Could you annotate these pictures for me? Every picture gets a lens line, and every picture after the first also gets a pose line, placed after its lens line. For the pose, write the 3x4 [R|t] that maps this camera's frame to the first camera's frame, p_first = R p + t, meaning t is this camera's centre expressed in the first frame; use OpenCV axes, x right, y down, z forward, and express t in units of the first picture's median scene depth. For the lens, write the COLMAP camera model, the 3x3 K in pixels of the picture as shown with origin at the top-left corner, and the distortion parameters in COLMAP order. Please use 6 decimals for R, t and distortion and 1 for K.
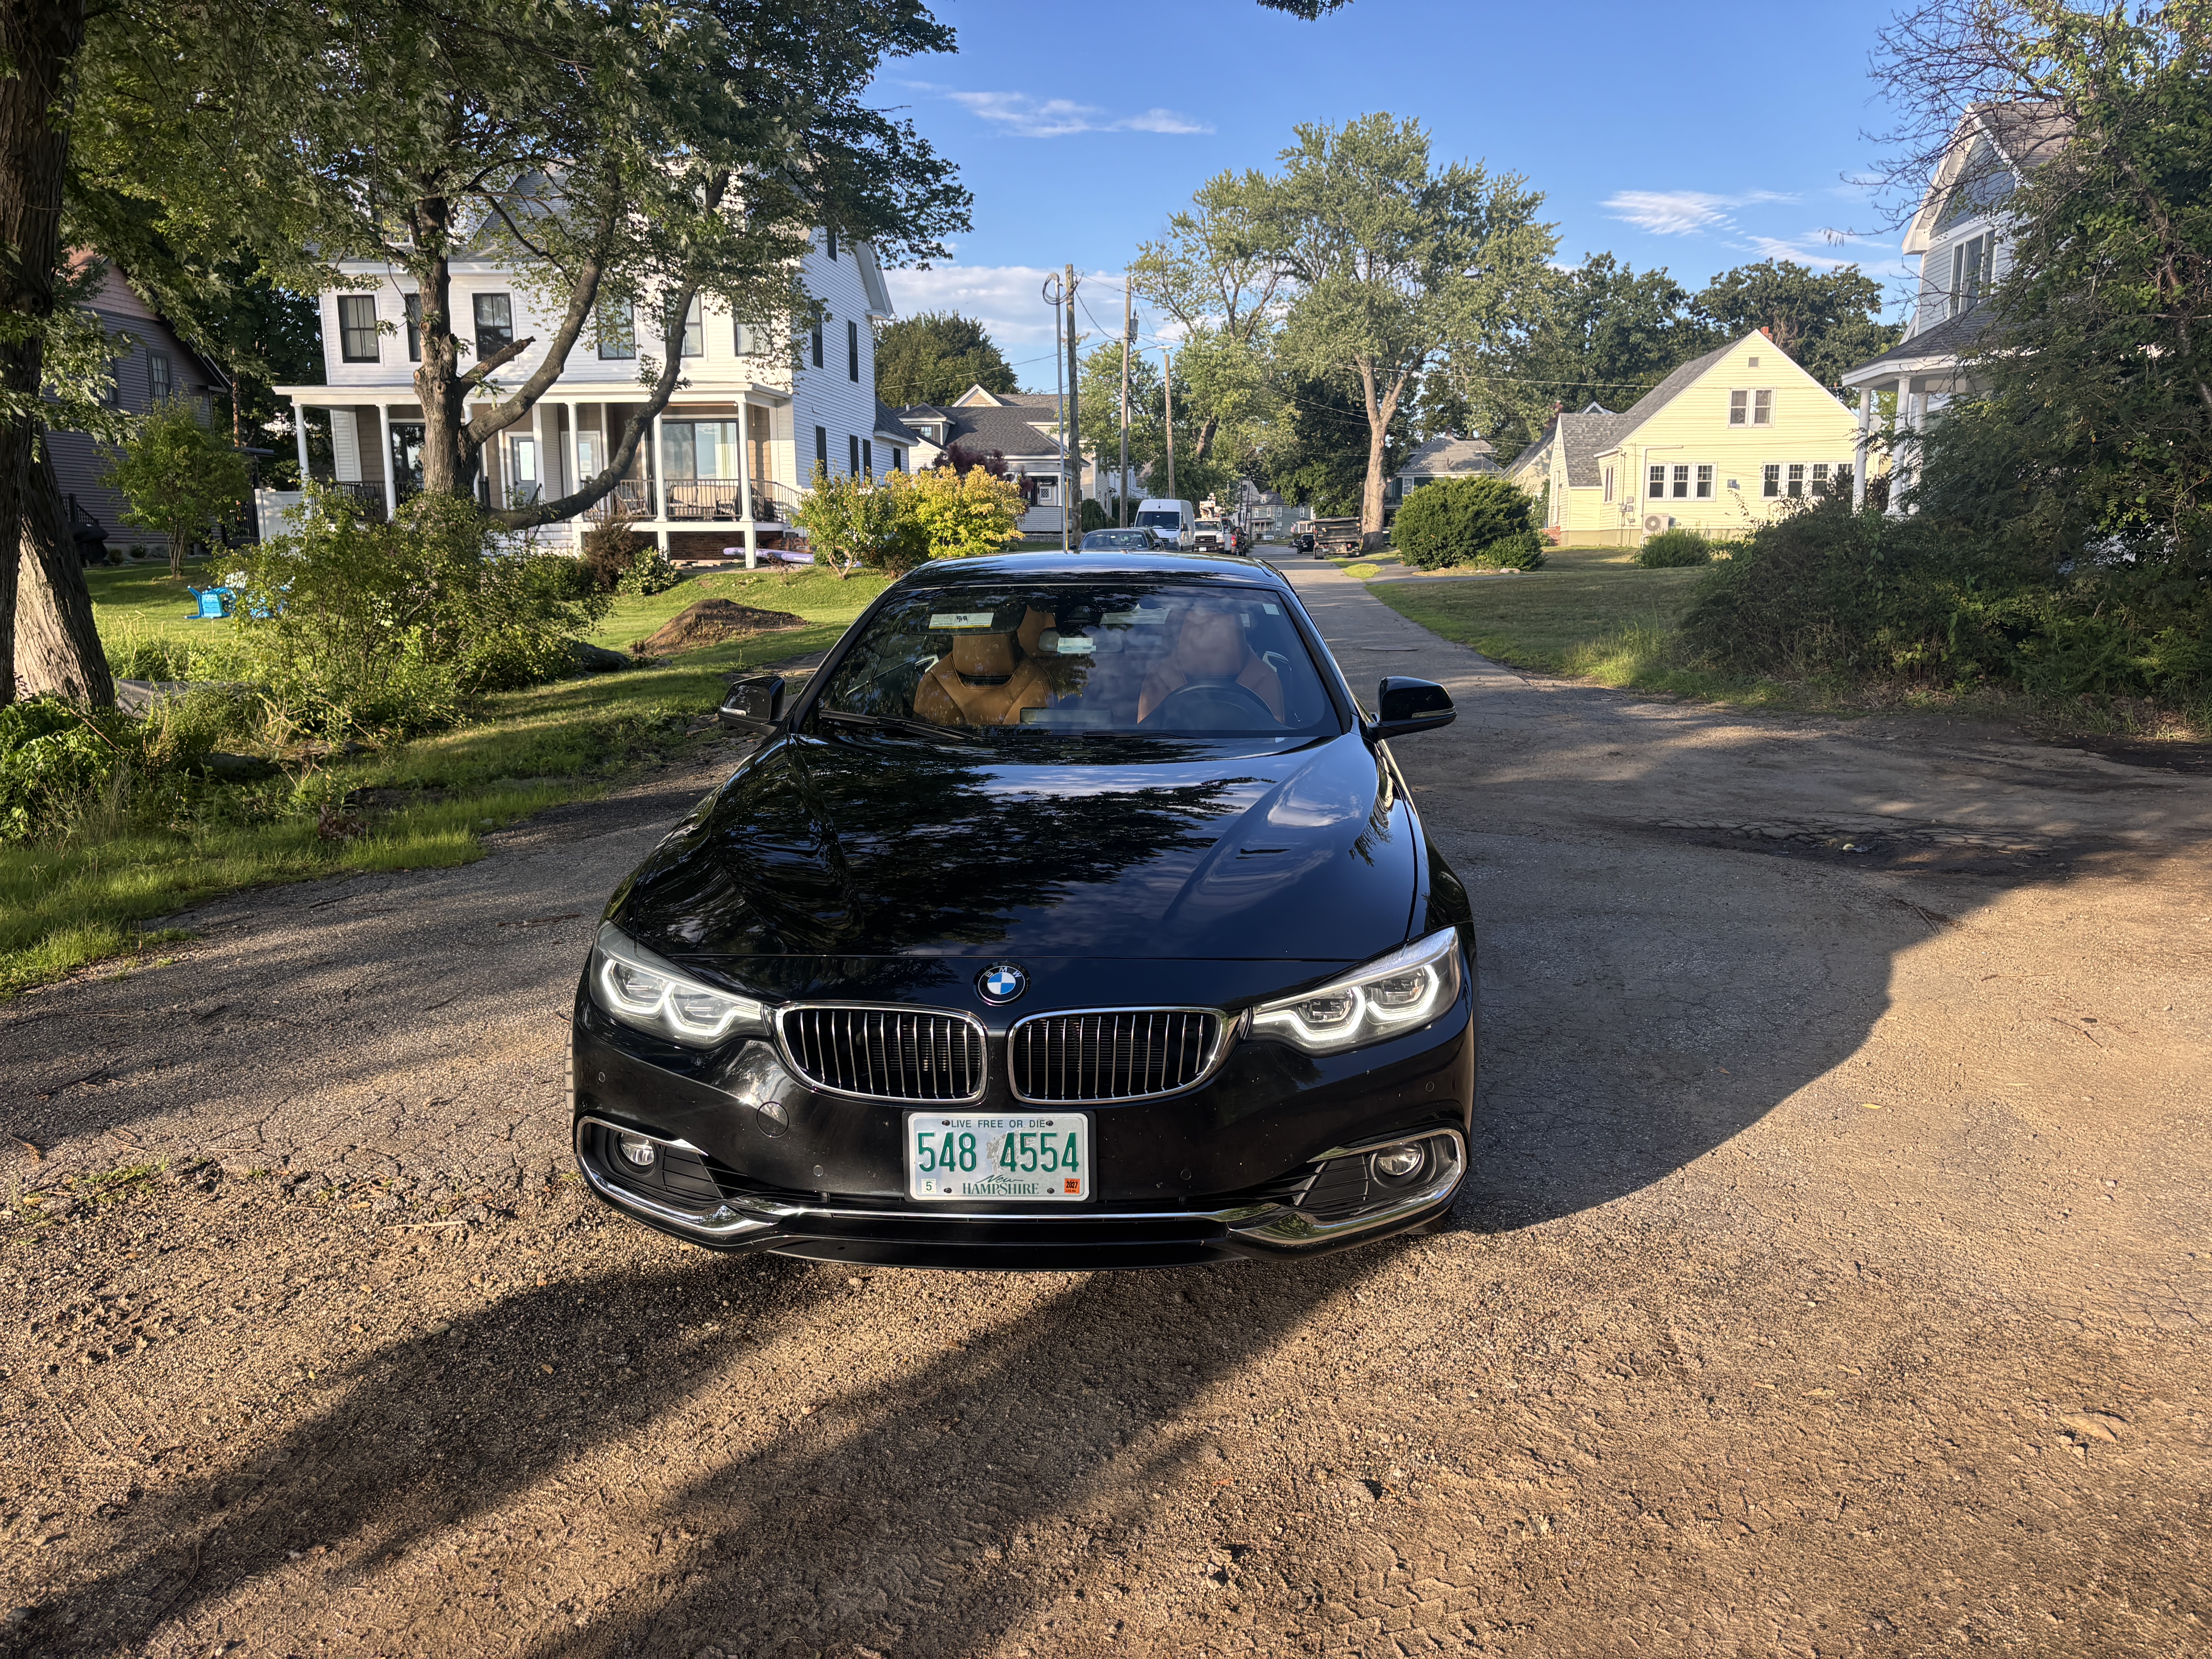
lens RADIAL K [[1644.9, 0, 1124.0], [0, 1644.9, 825.2], [0, 0, 1]] dist [0.036928, -0.039063]
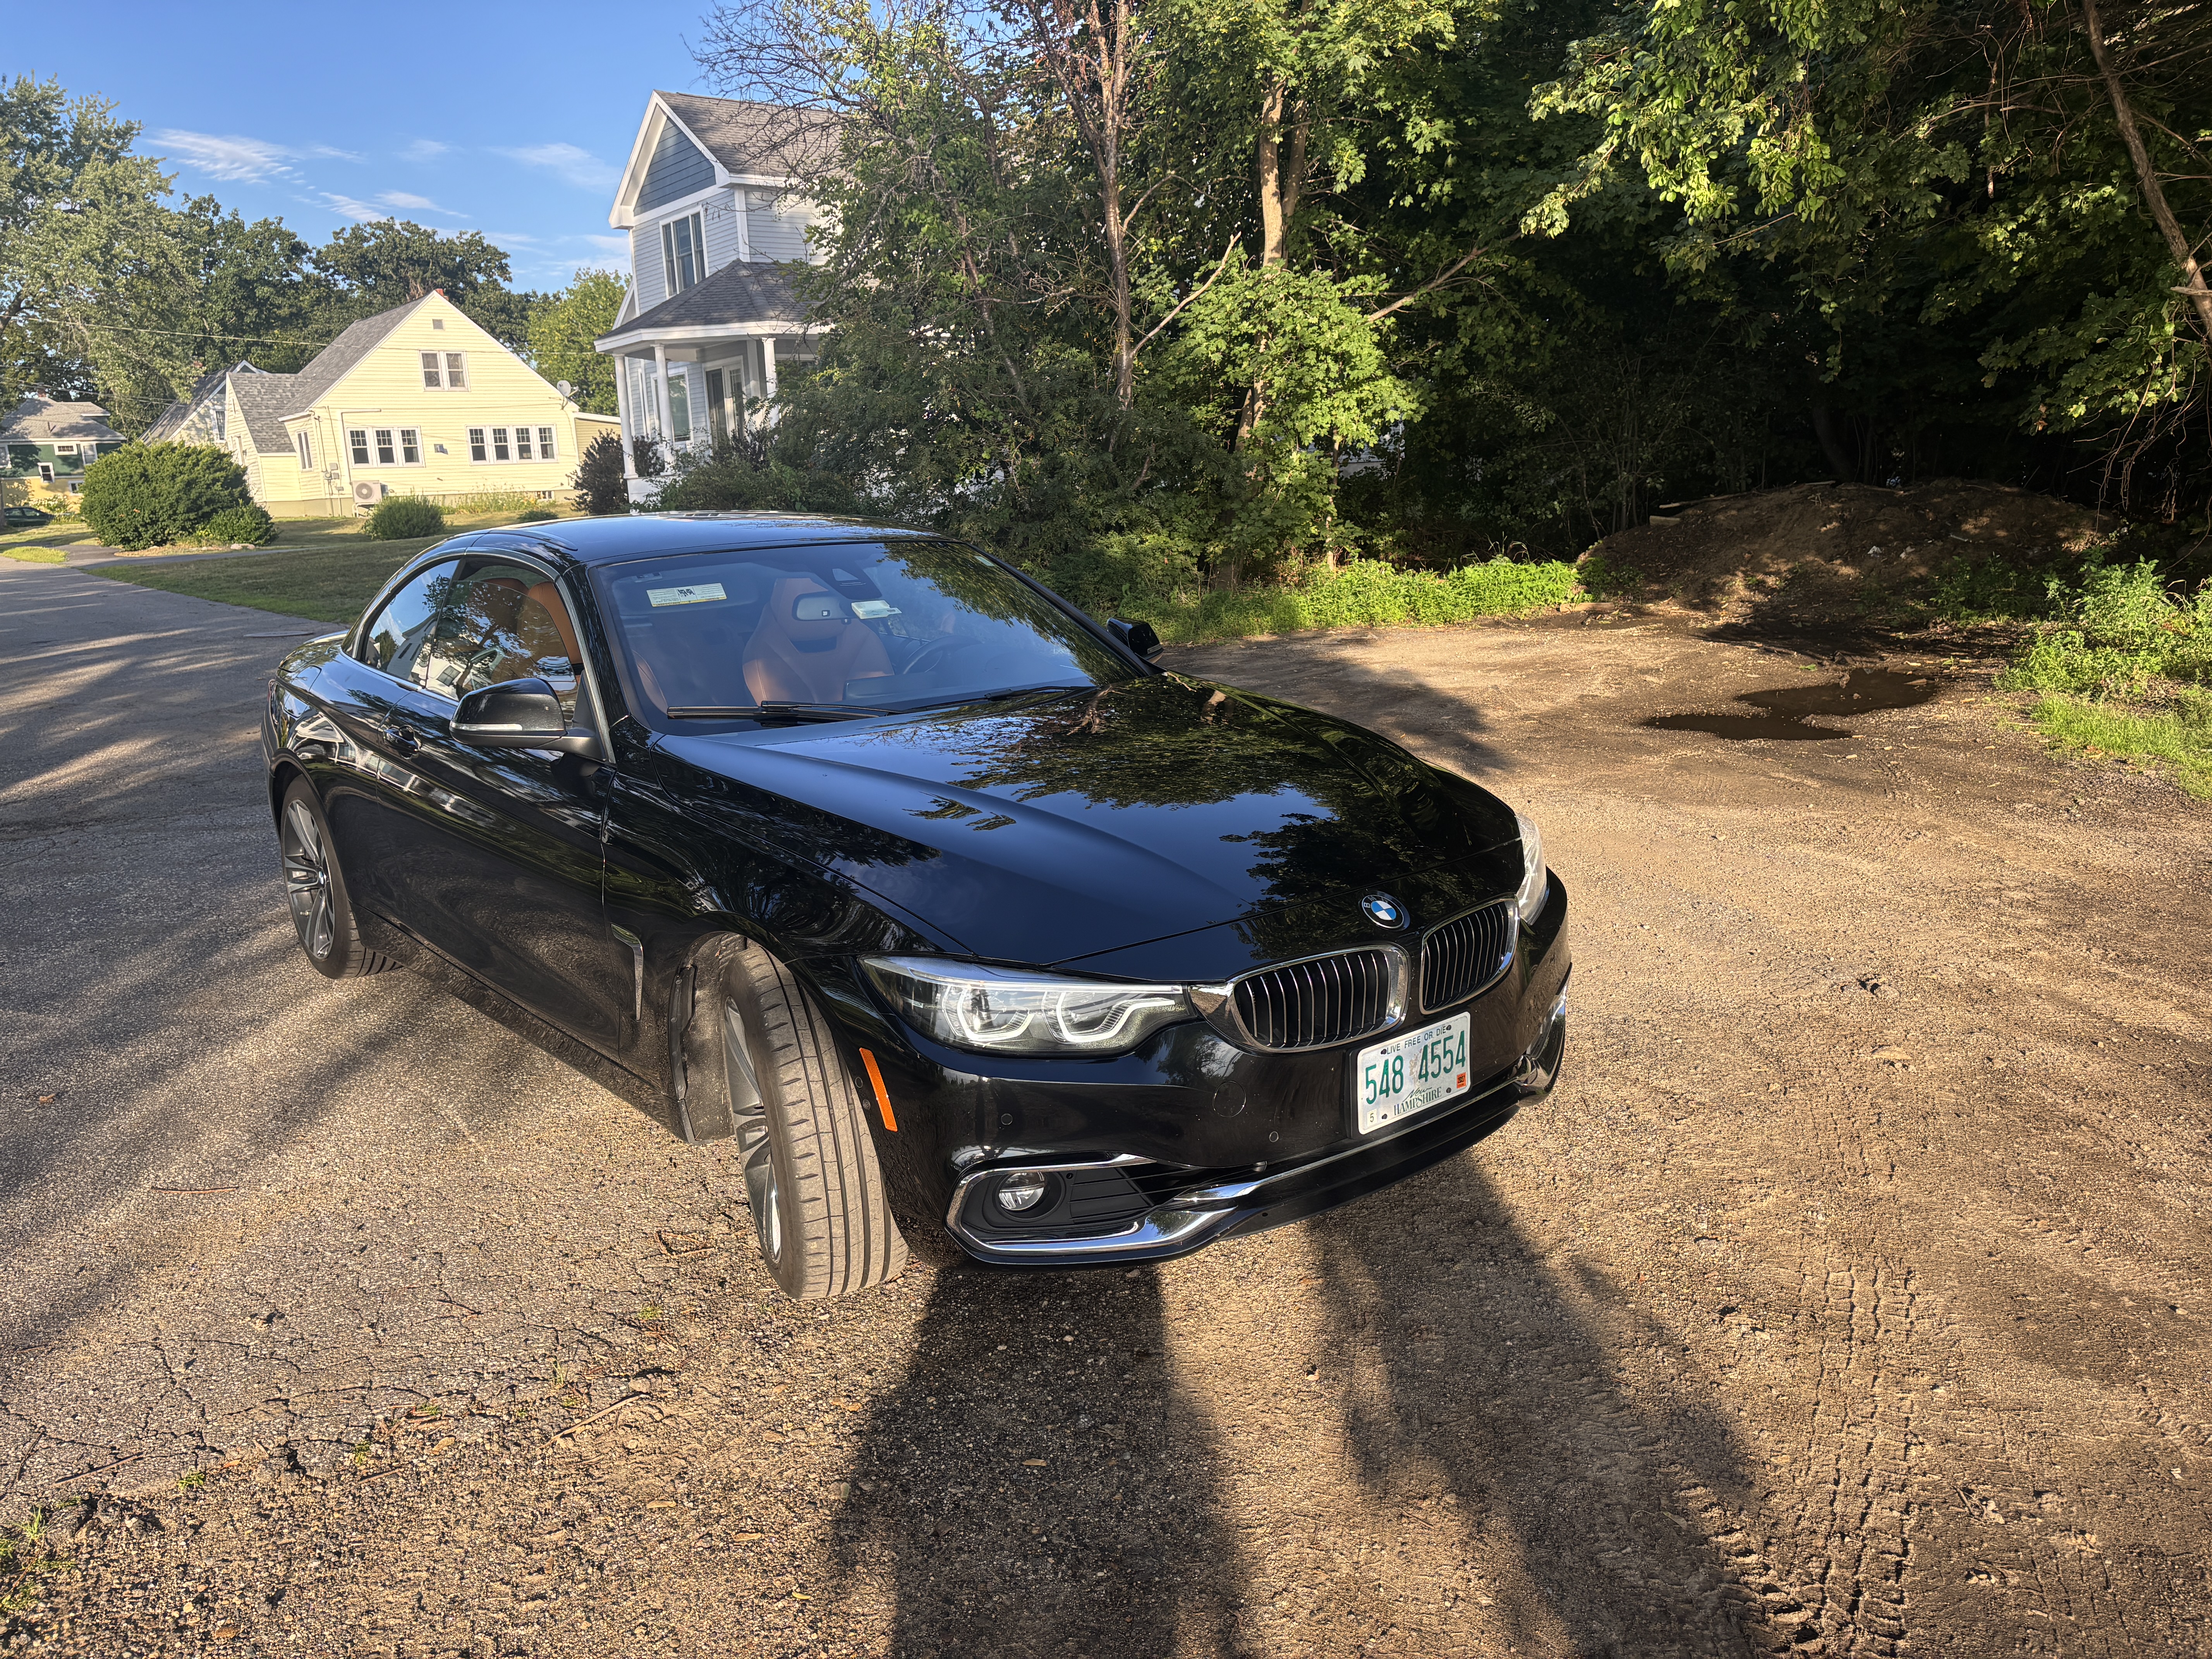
lens RADIAL K [[1644.9, 0, 1113.4], [0, 1644.9, 824.1], [0, 0, 1]] dist [0.036928, -0.039063]
pose [[0.738138, -0.161391, 0.655062, -0.080751], [0.148649, 0.986009, 0.075427, -0.005646], [-0.658070, 0.041699, 0.751801, 0.030454]]
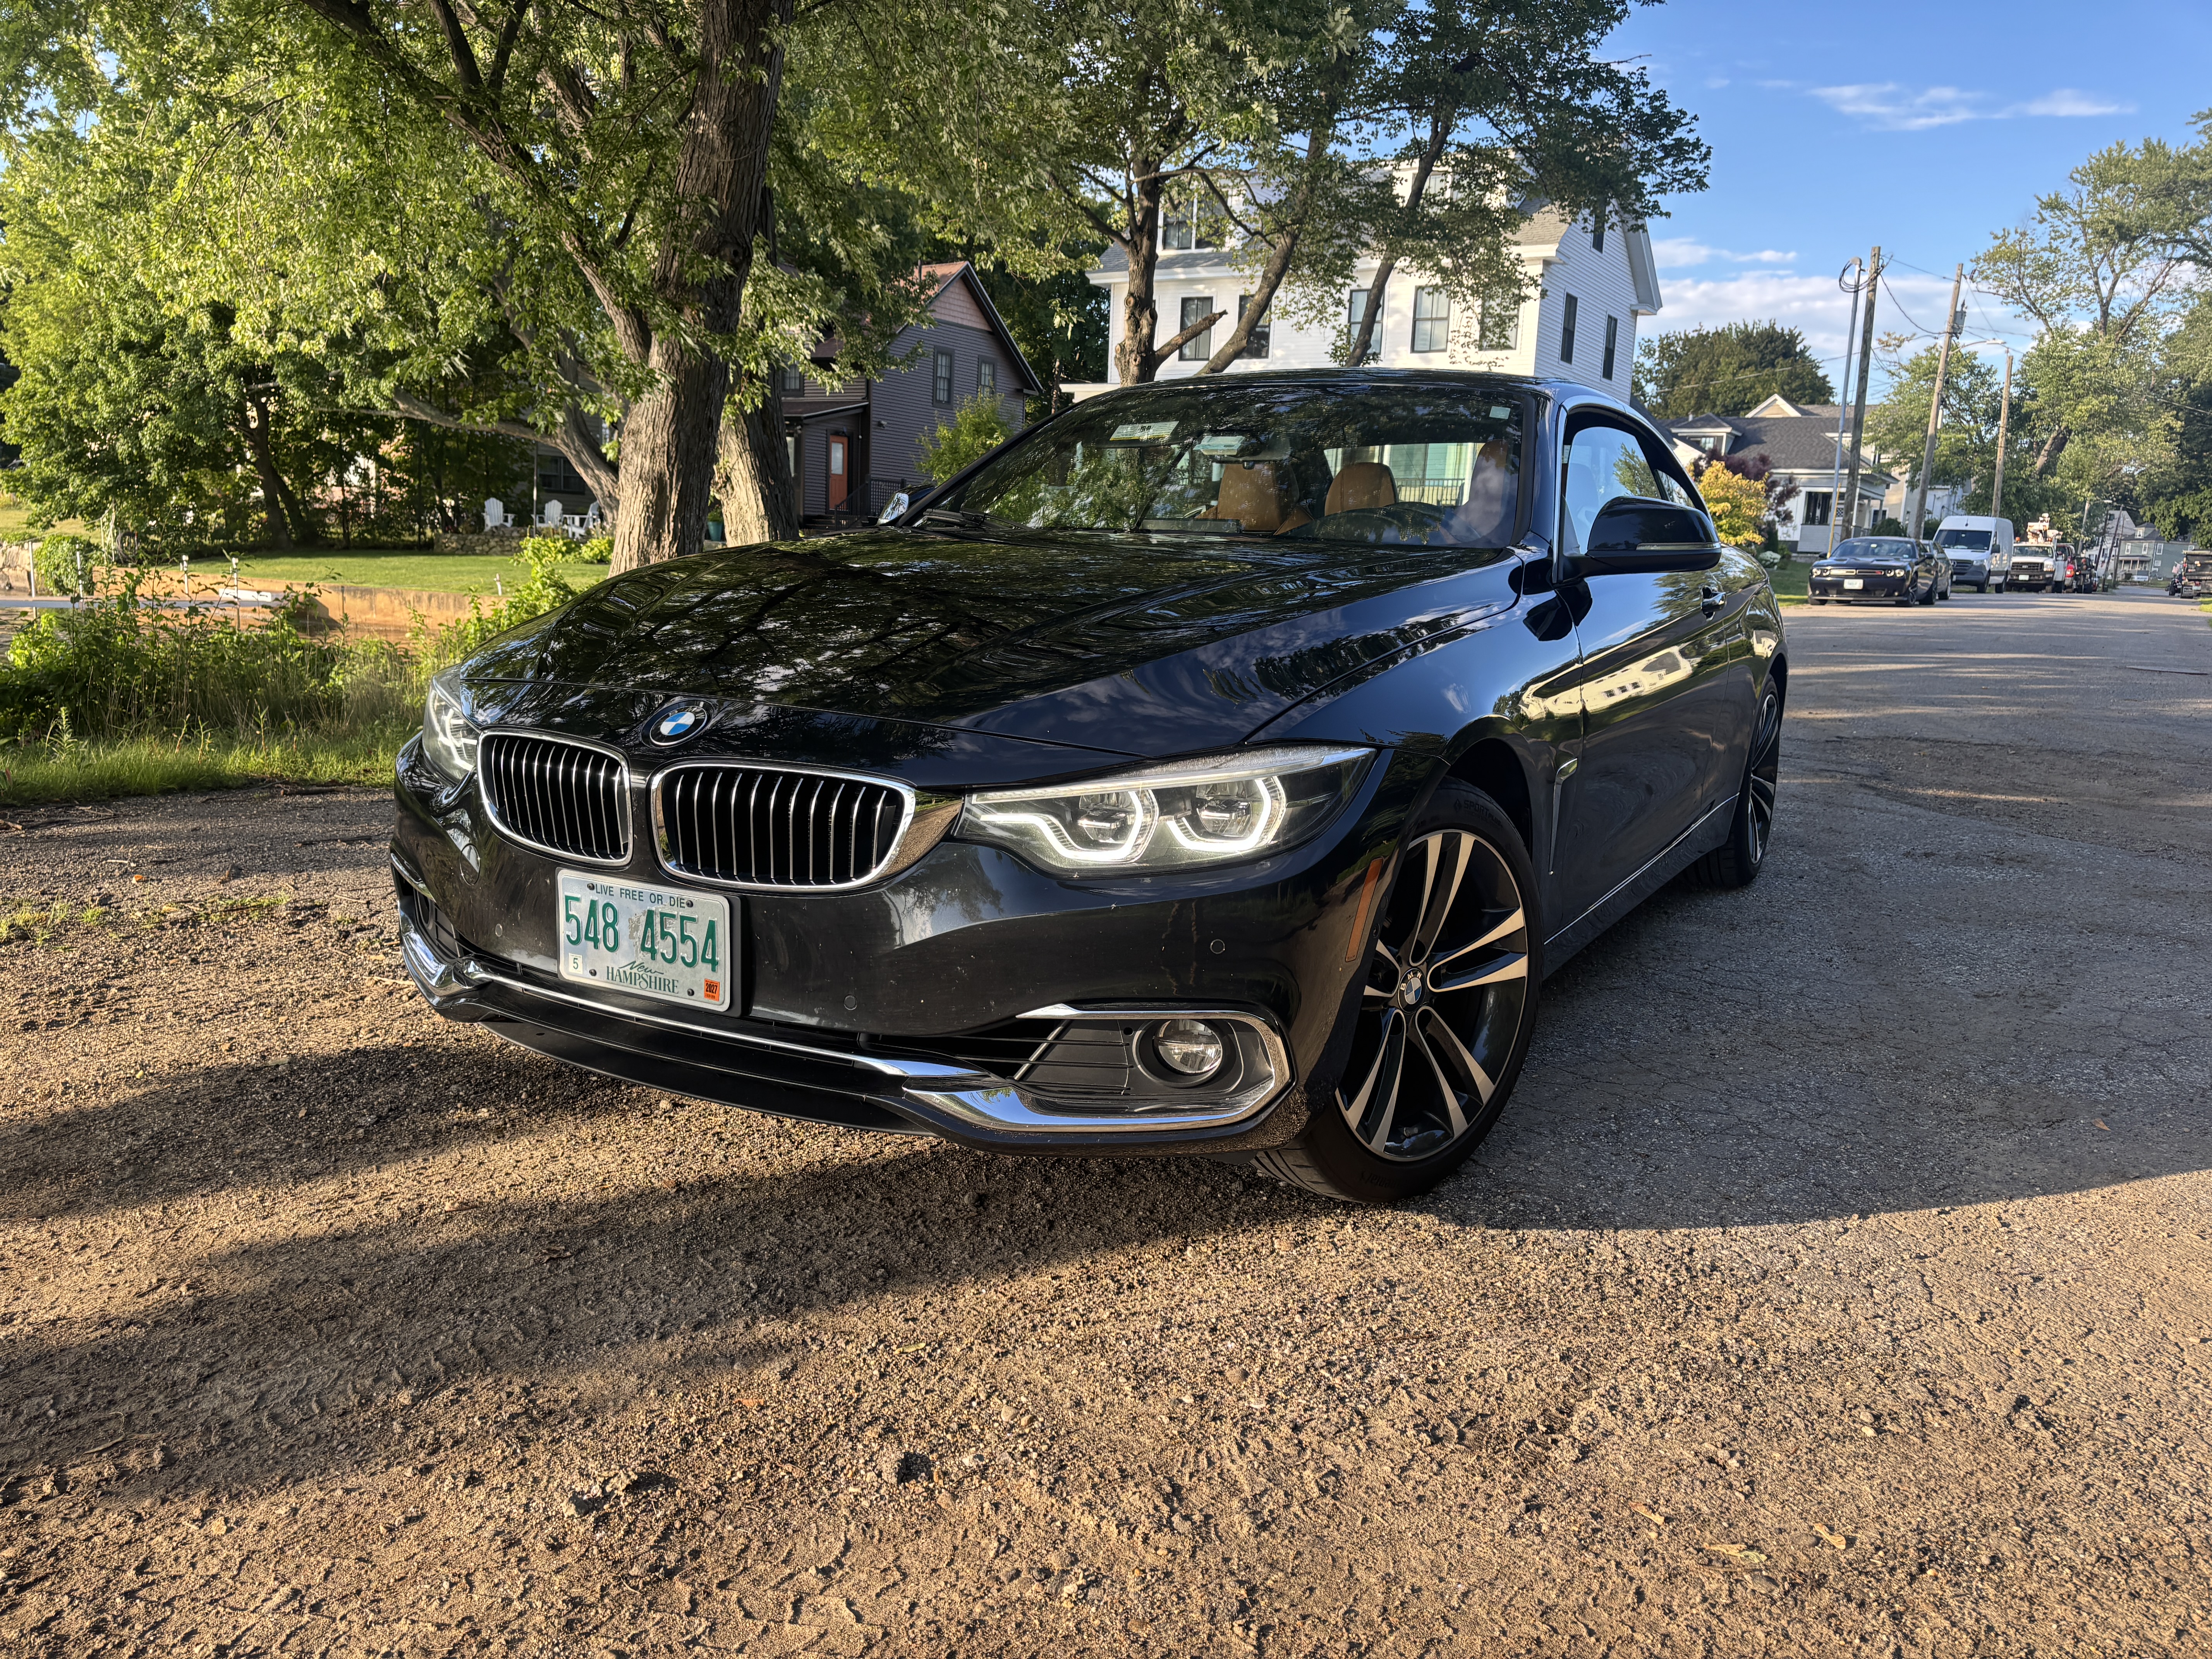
lens RADIAL K [[1644.9, 0, 1090.4], [0, 1644.9, 841.7], [0, 0, 1]] dist [0.036928, -0.039063]
pose [[0.893027, 0.117802, -0.434310, 0.041679], [-0.116367, 0.992753, 0.029998, 0.009741], [0.434697, 0.023750, 0.900264, 0.034957]]
